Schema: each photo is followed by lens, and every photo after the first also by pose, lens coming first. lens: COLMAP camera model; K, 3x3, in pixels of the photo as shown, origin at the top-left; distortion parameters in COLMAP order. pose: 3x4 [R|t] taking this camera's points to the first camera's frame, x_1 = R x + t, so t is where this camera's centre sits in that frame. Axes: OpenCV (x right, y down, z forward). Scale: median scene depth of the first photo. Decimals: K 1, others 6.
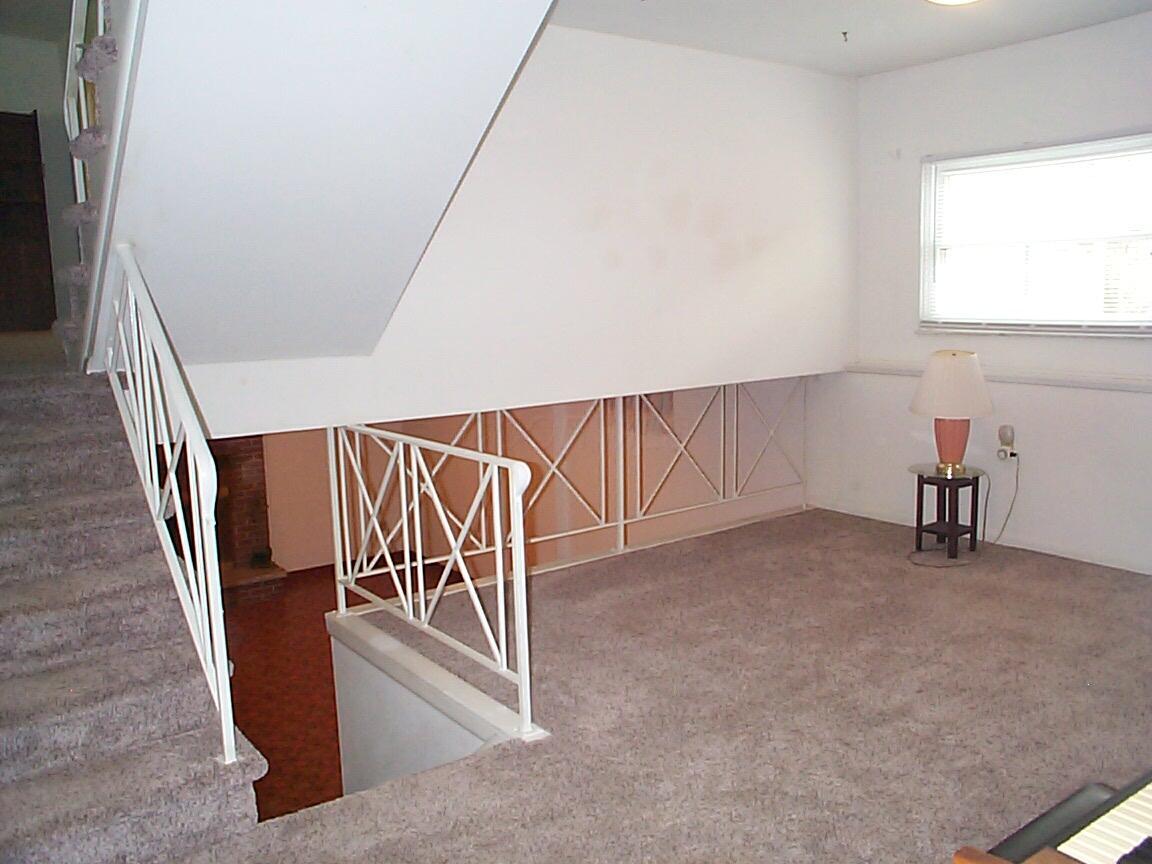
lens RADIAL K [[966.5, 0, 579.5], [0, 966.5, 428.2], [0, 0, 1]] dist [-0.131537, 0.160263]
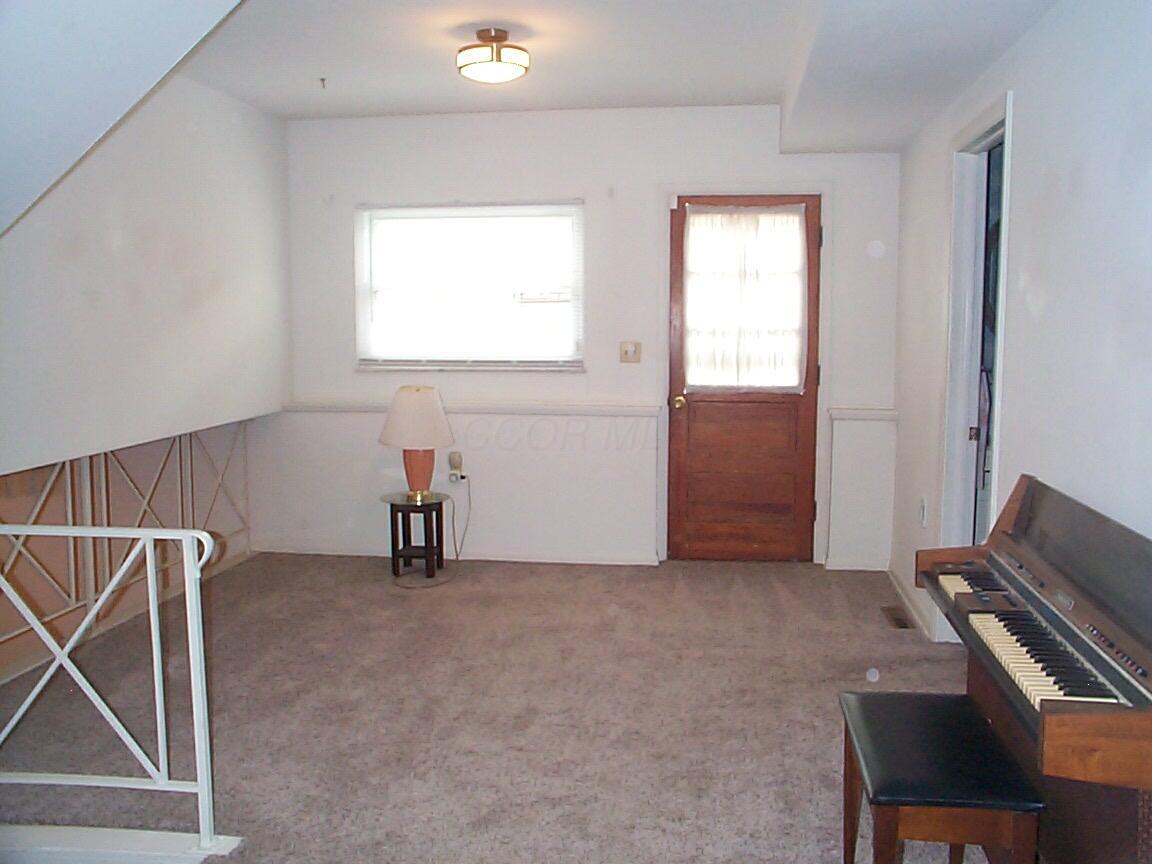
lens RADIAL K [[966.5, 0, 604.3], [0, 966.5, 422.4], [0, 0, 1]] dist [-0.131537, 0.160263]
pose [[0.698779, -0.055443, 0.713186, -0.242093], [0.087400, 0.996140, -0.008195, -0.012844], [-0.709978, 0.068059, 0.700927, 0.085078]]
